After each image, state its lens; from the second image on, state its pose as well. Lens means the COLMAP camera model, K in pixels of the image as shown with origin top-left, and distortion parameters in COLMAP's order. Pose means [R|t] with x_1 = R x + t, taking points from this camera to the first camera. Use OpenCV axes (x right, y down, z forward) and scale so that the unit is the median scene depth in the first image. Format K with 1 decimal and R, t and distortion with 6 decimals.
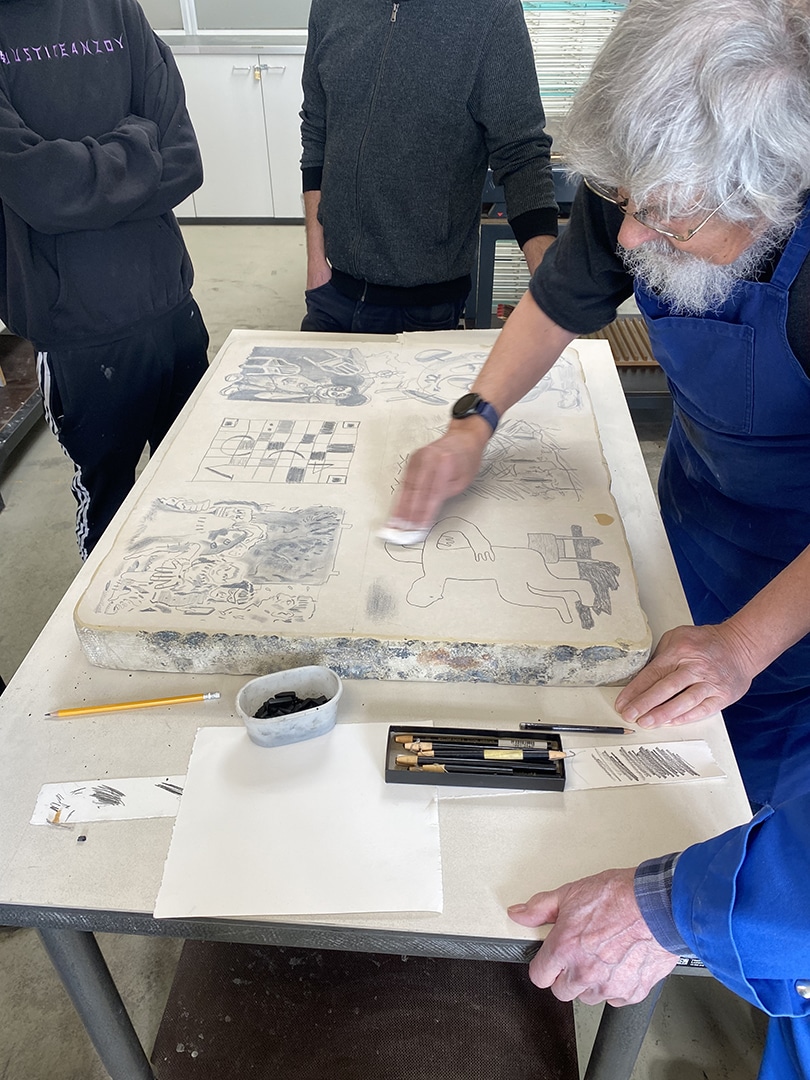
lens RADIAL K [[817.1, 0, 405.0], [0, 817.1, 540.0], [0, 0, 1]] dist [-0.001557, -0.004766]
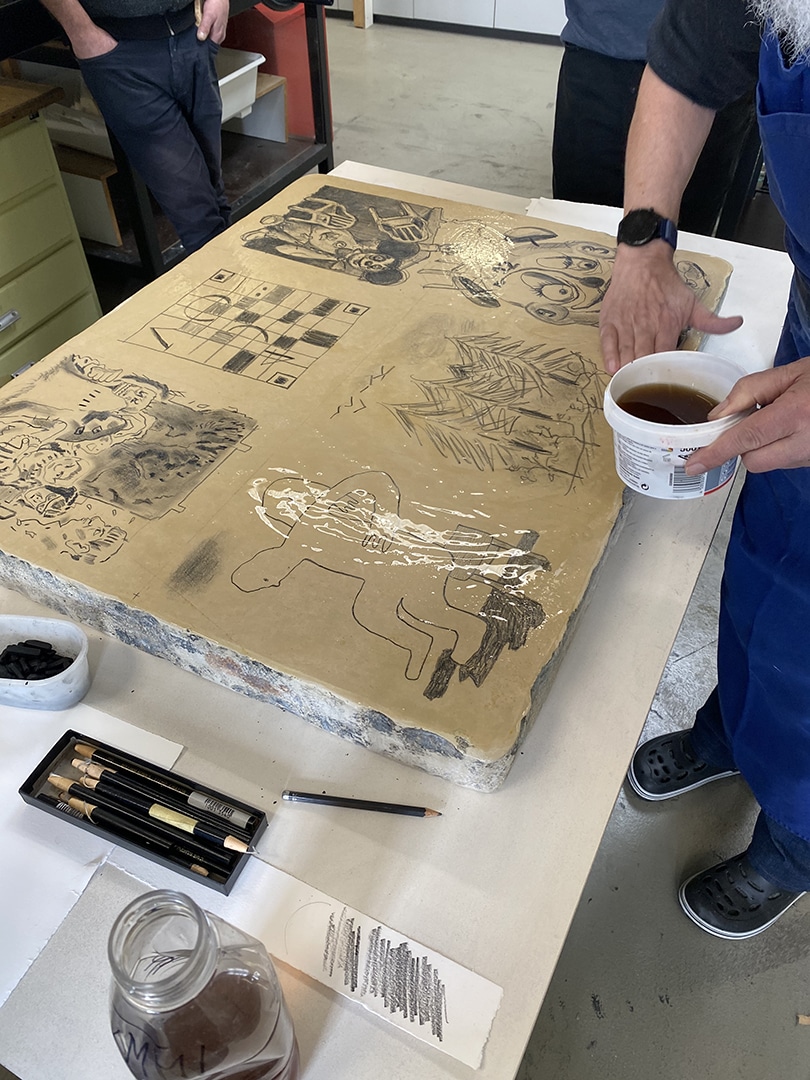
lens RADIAL K [[817.1, 0, 405.0], [0, 817.1, 540.0], [0, 0, 1]] dist [-0.001557, -0.004766]
pose [[0.921152, 0.280584, -0.269726, 0.255535], [-0.230204, 0.951582, 0.203710, -0.106852], [0.313824, -0.125556, 0.941143, 0.278859]]
